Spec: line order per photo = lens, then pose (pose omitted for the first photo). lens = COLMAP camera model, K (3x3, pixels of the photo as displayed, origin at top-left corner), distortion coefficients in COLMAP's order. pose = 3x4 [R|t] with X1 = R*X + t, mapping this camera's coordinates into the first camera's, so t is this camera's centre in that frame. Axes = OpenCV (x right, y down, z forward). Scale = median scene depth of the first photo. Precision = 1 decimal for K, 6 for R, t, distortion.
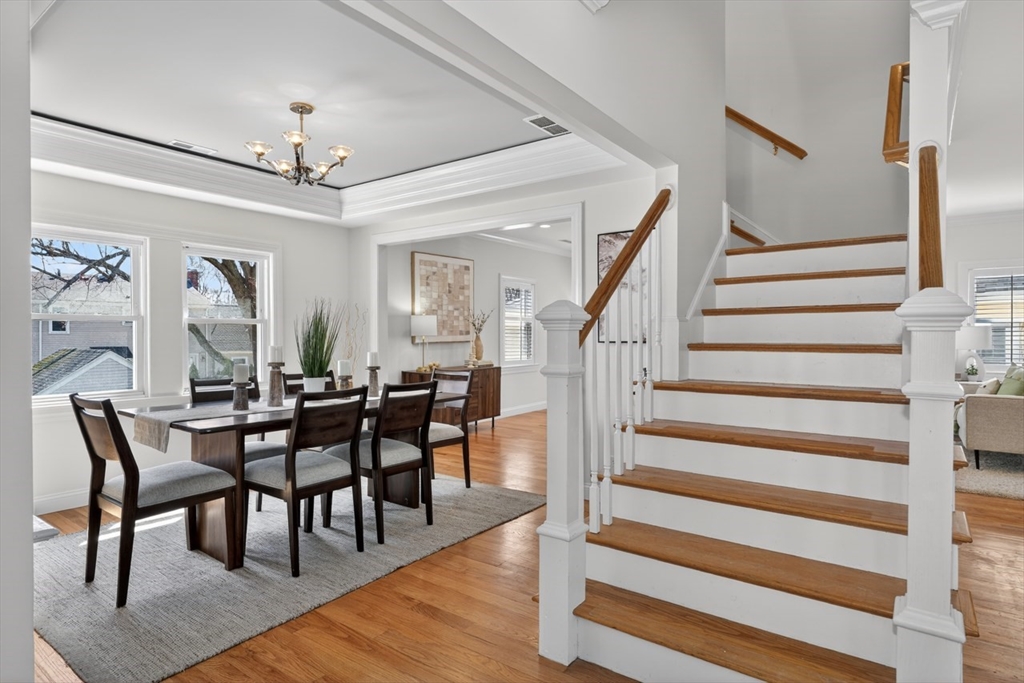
lens RADIAL K [[562.7, 0, 502.8], [0, 562.7, 337.4], [0, 0, 1]] dist [-0.003995, 0.001973]
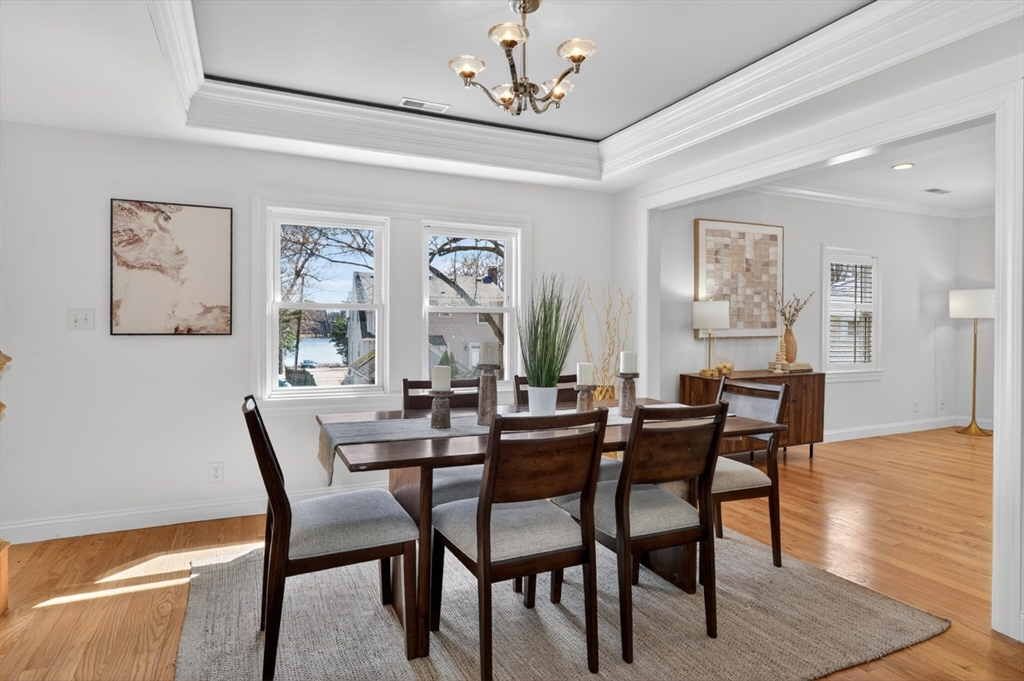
lens RADIAL K [[562.7, 0, 504.5], [0, 562.7, 330.4], [0, 0, 1]] dist [-0.003995, 0.001973]
pose [[0.878562, 0.010112, -0.477521, -0.034239], [-0.009391, 0.999948, 0.003896, -0.001133], [0.477536, 0.001062, 0.878612, 0.311929]]
